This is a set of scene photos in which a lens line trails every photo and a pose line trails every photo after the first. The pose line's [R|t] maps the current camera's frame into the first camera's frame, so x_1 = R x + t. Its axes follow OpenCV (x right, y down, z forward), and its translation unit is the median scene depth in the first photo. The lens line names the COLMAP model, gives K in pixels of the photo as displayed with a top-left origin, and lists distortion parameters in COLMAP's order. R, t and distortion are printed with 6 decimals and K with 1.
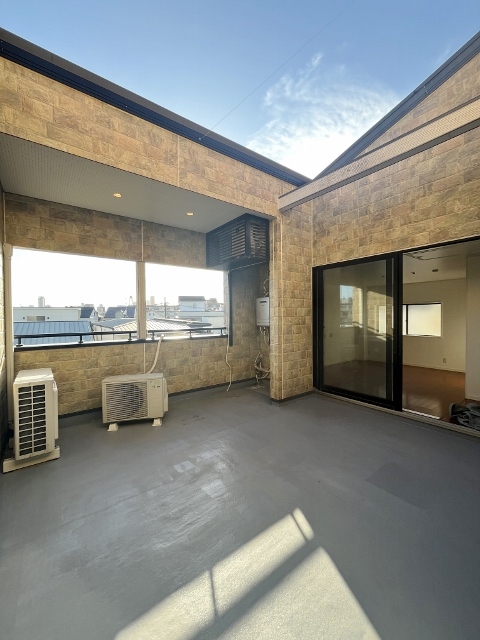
lens RADIAL K [[260.3, 0, 241.1], [0, 260.3, 317.8], [0, 0, 1]] dist [0.000693, 0.000356]
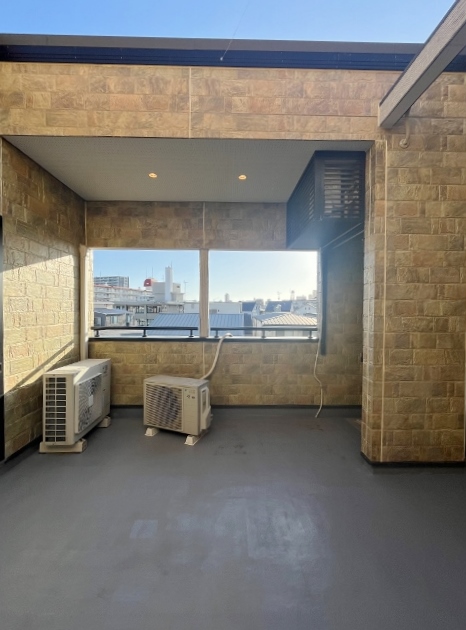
lens RADIAL K [[259.7, 0, 235.6], [0, 259.7, 313.7], [0, 0, 1]] dist [-0.000073, 0.000079]
pose [[0.805576, 0.021470, -0.592103, 0.232822], [-0.017818, 0.999769, 0.012011, -0.010495], [0.592224, 0.000874, 0.805773, 0.360824]]
